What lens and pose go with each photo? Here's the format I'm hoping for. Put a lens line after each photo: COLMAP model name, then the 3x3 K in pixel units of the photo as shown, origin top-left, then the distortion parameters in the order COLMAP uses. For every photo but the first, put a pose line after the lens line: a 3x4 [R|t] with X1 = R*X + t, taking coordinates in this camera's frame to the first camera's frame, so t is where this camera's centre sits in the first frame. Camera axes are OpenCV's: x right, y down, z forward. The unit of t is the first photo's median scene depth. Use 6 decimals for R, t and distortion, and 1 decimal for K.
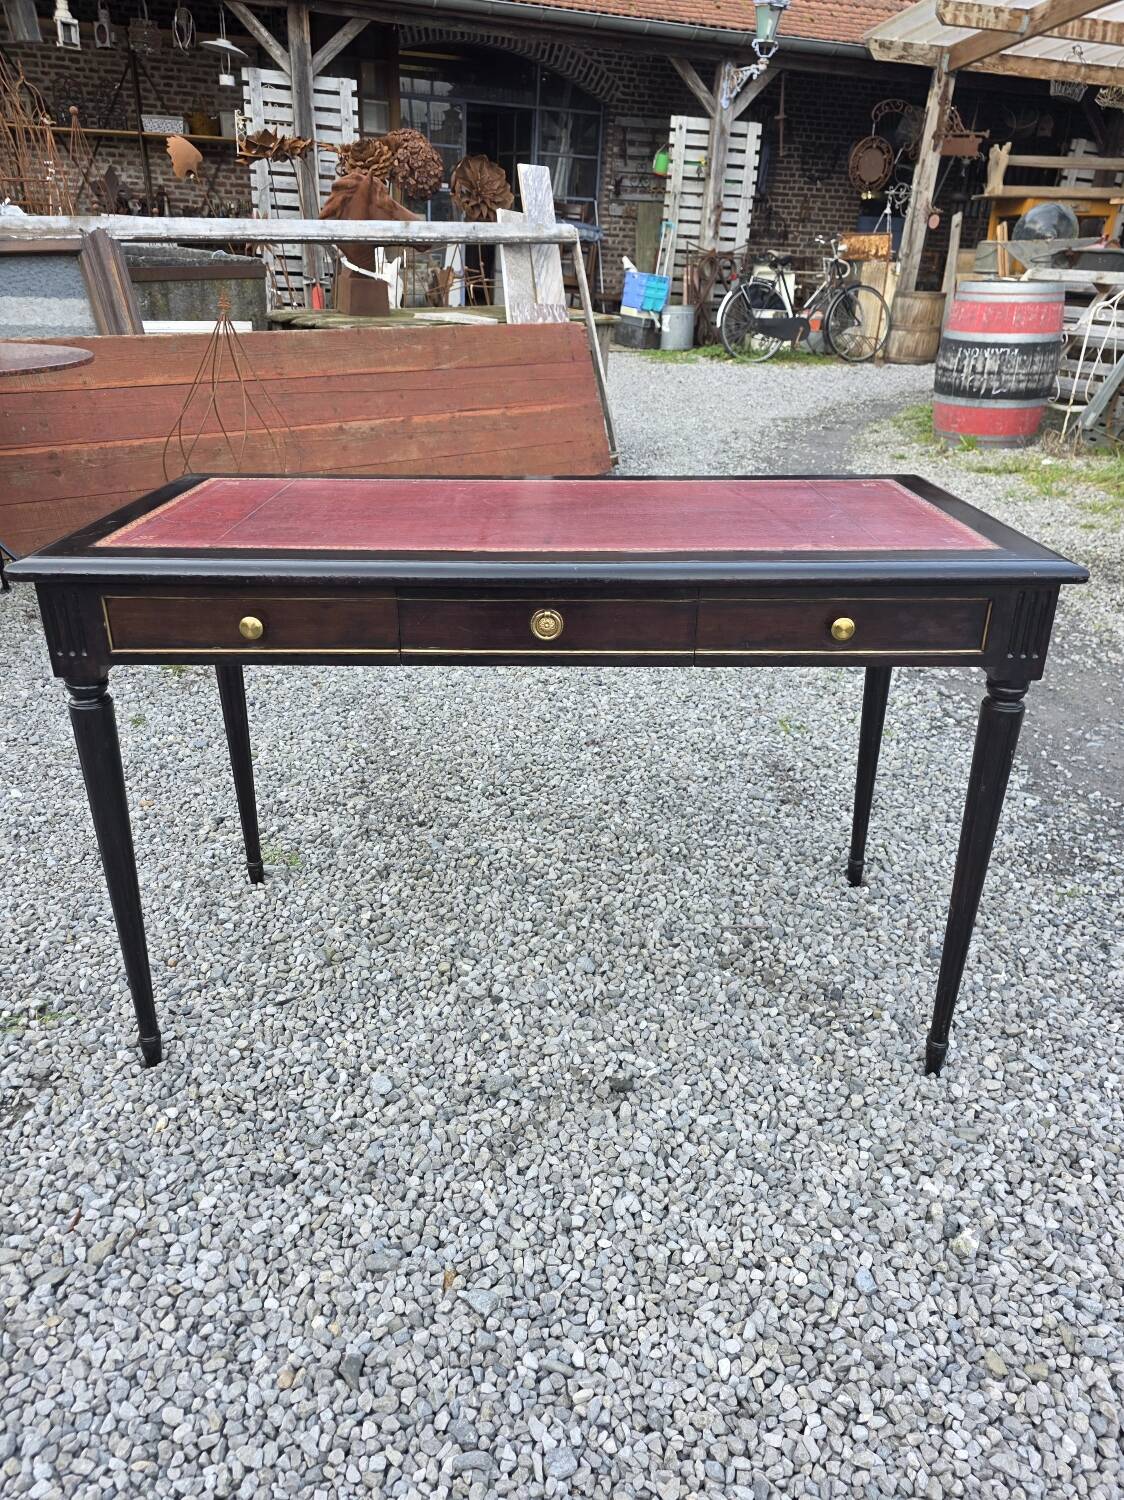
lens RADIAL K [[1056.1, 0, 561.7], [0, 1056.1, 767.8], [0, 0, 1]] dist [0.056581, -0.039058]
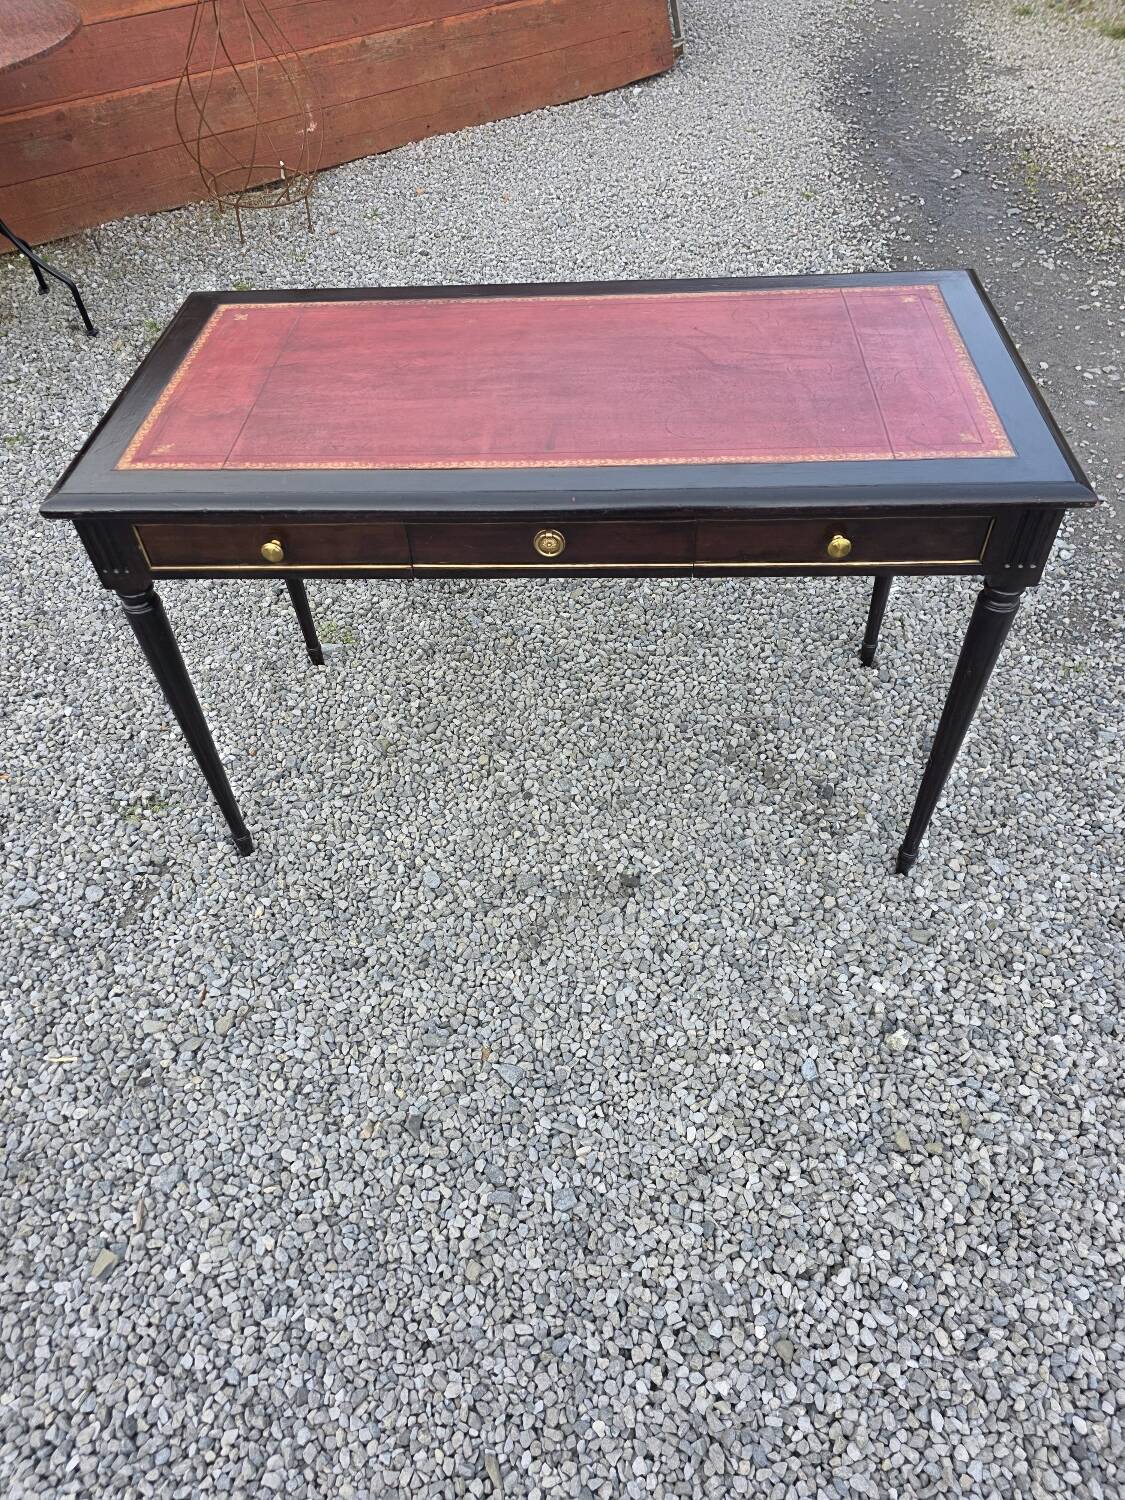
lens RADIAL K [[997.8, 0, 544.4], [0, 997.8, 757.0], [0, 0, 1]] dist [0.085057, -0.082143]
pose [[0.996396, 0.008033, -0.084443, 0.053669], [0.024845, 0.924210, 0.381076, -0.259873], [0.081104, -0.381801, 0.920679, 0.010244]]
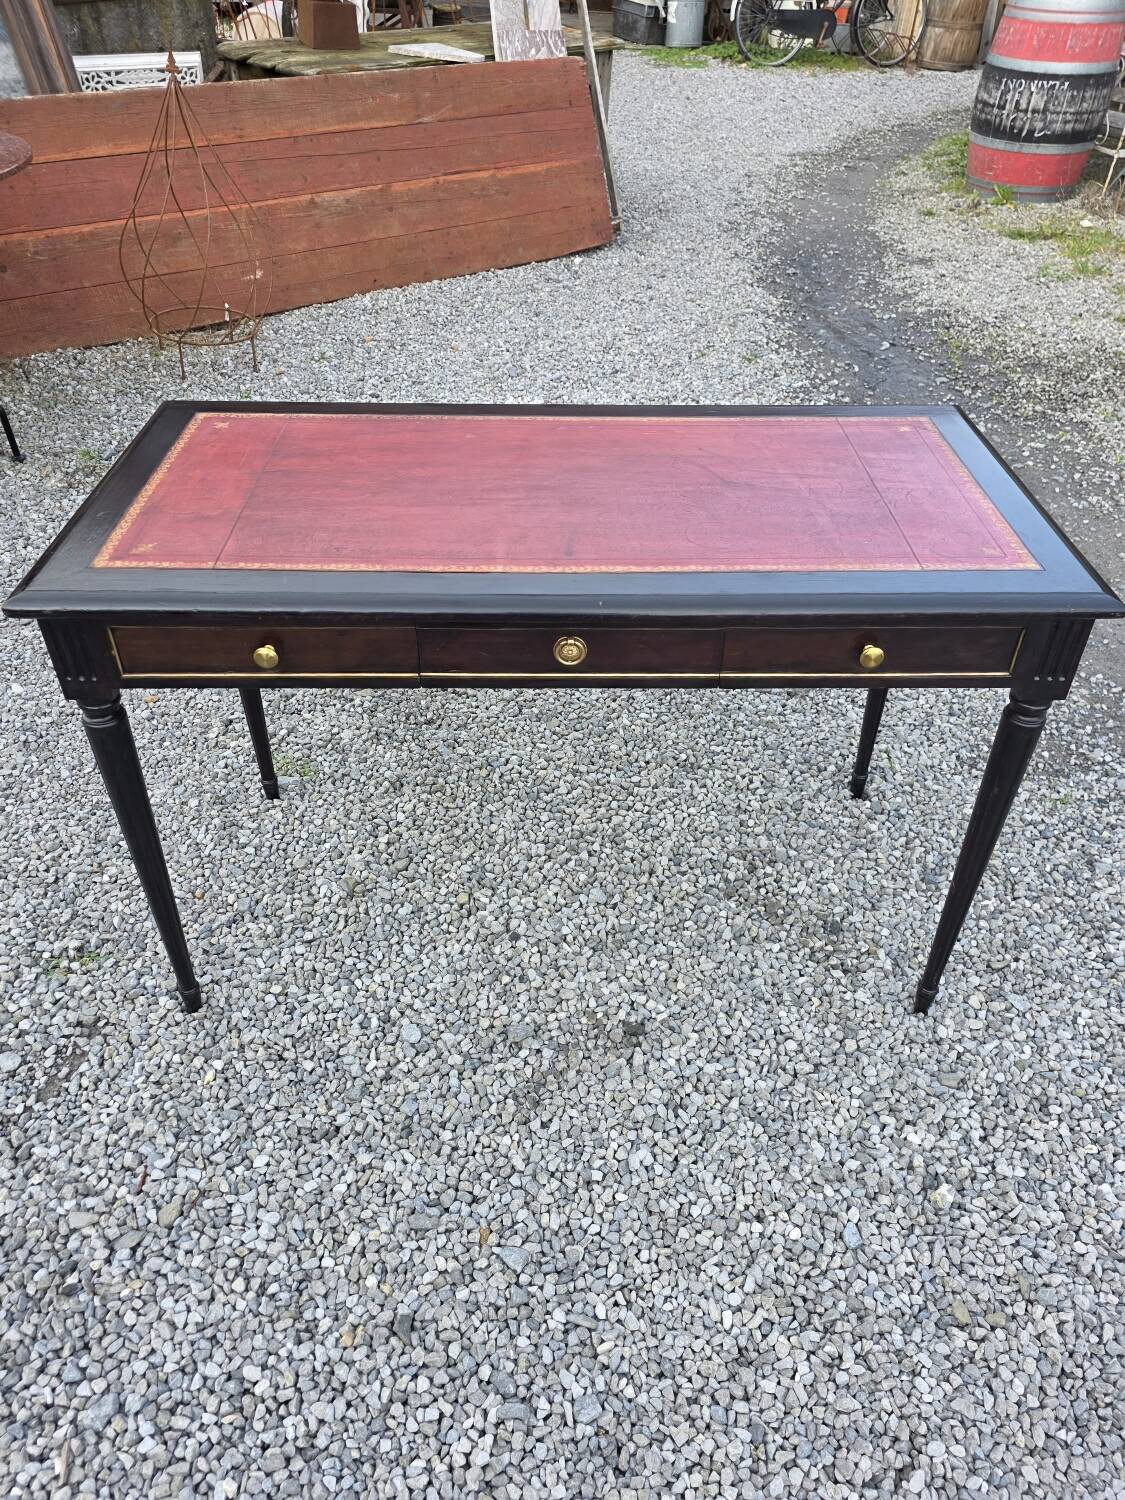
lens RADIAL K [[1048.8, 0, 572.1], [0, 1048.8, 768.6], [0, 0, 1]] dist [0.064438, -0.056421]
pose [[0.999792, -0.004070, 0.019993, -0.026655], [-0.000955, 0.969489, 0.245131, -0.218797], [-0.020381, -0.245099, 0.969284, 0.028412]]
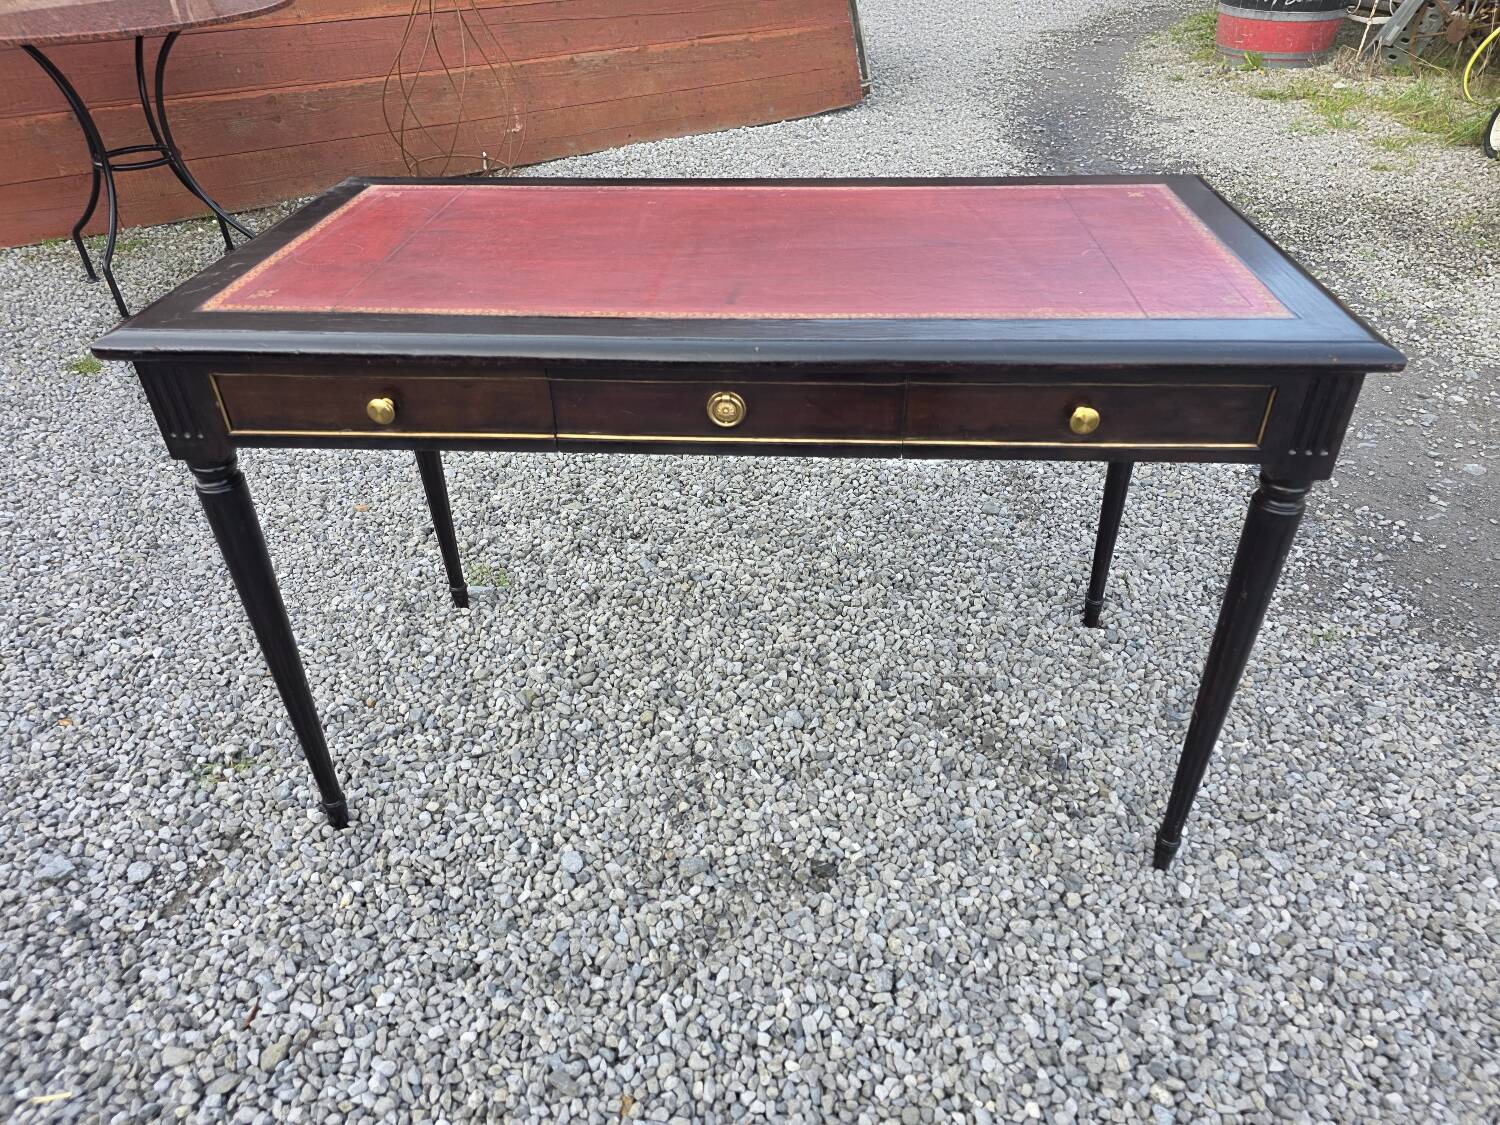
lens RADIAL K [[995.5, 0, 755.0], [0, 995.5, 554.4], [0, 0, 1]] dist [0.057515, -0.042265]
pose [[0.998131, 0.021276, -0.057283, 0.040655], [-0.010999, 0.984671, 0.174075, -0.132601], [0.060108, -0.173120, 0.983065, 0.164020]]
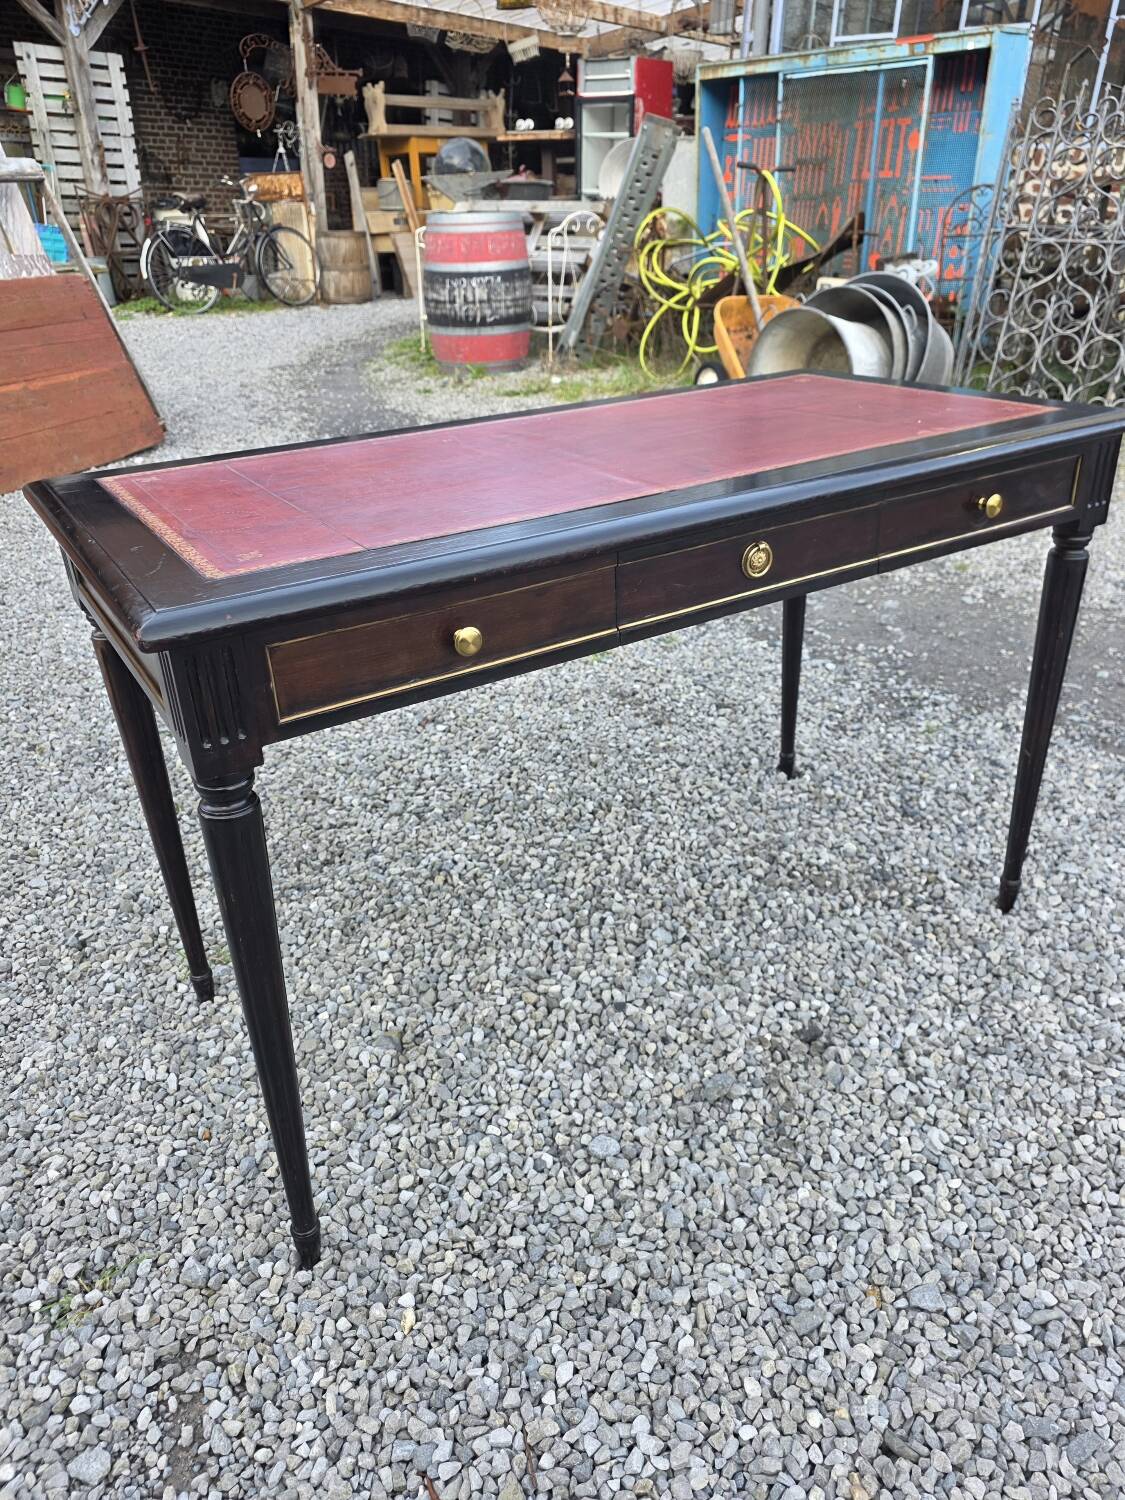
lens RADIAL K [[1058.3, 0, 571.0], [0, 1058.3, 745.8], [0, 0, 1]] dist [0.045295, -0.031837]
pose [[0.846031, -0.273643, 0.457549, -0.483011], [0.263196, 0.960729, 0.087913, -0.086260], [-0.463637, 0.046048, 0.884828, 0.246441]]
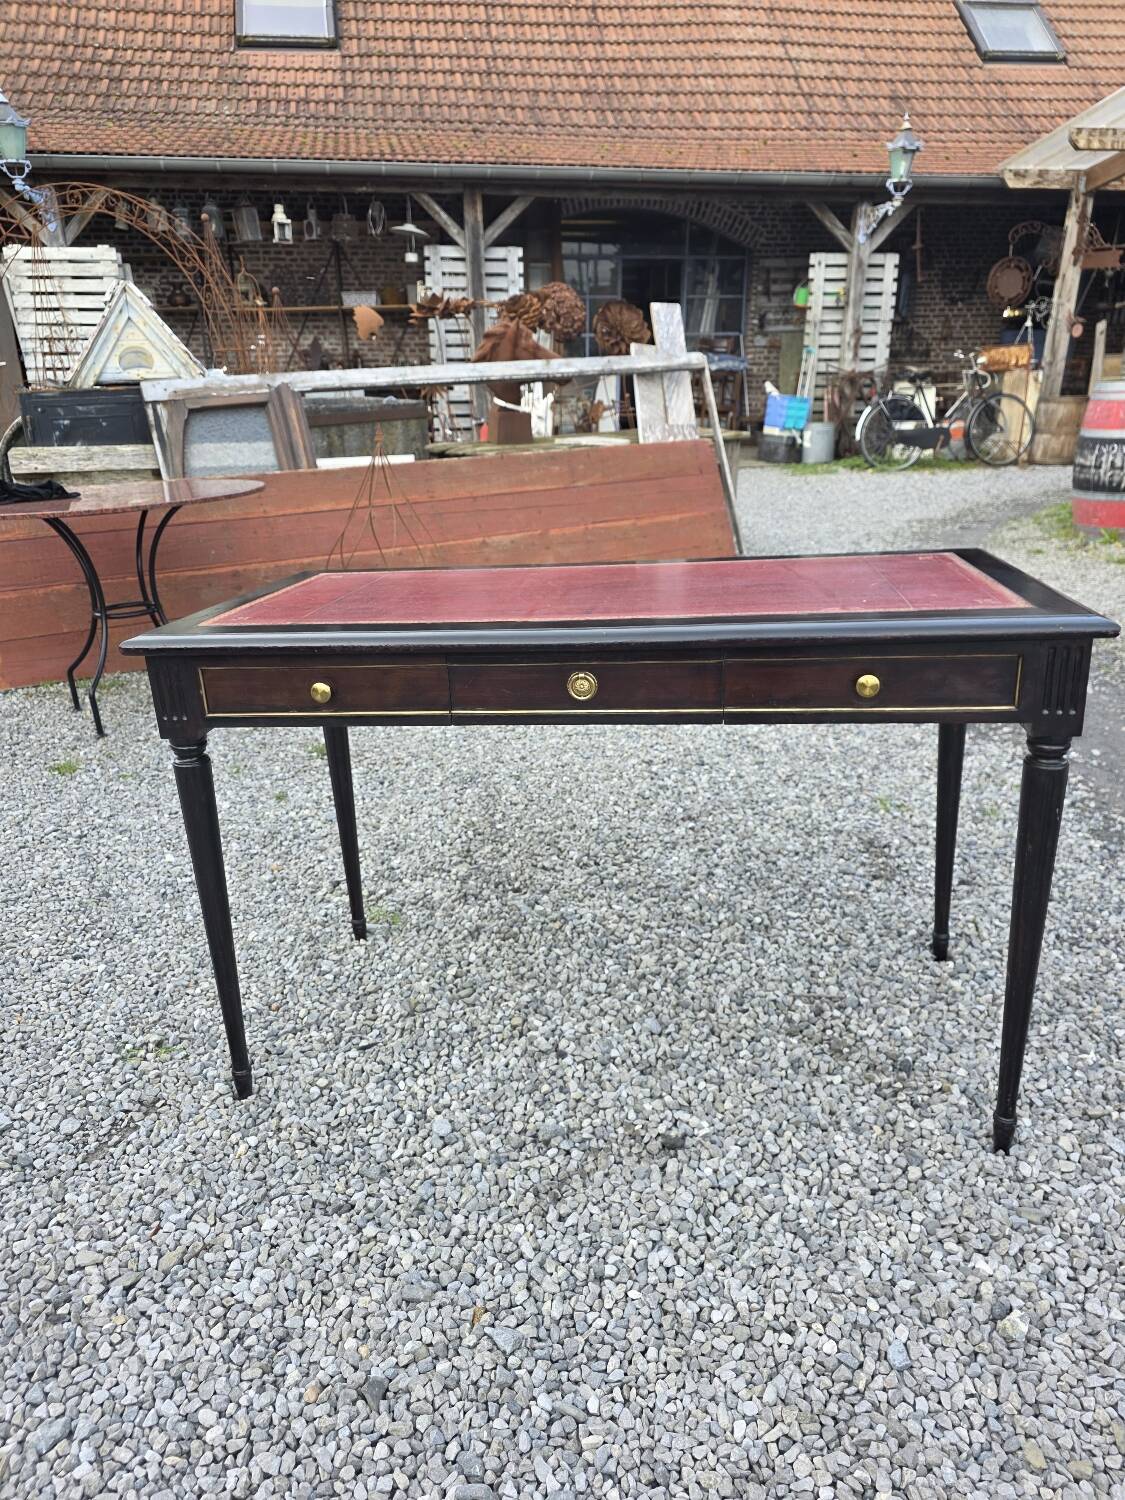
lens RADIAL K [[1011.8, 0, 551.9], [0, 1011.8, 764.5], [0, 0, 1]] dist [0.047194, -0.032842]
pose [[0.986264, -0.001145, -0.165173, 0.102409], [-0.015068, 0.995183, -0.096869, 0.036061], [0.164488, 0.098028, 0.981496, -0.006138]]
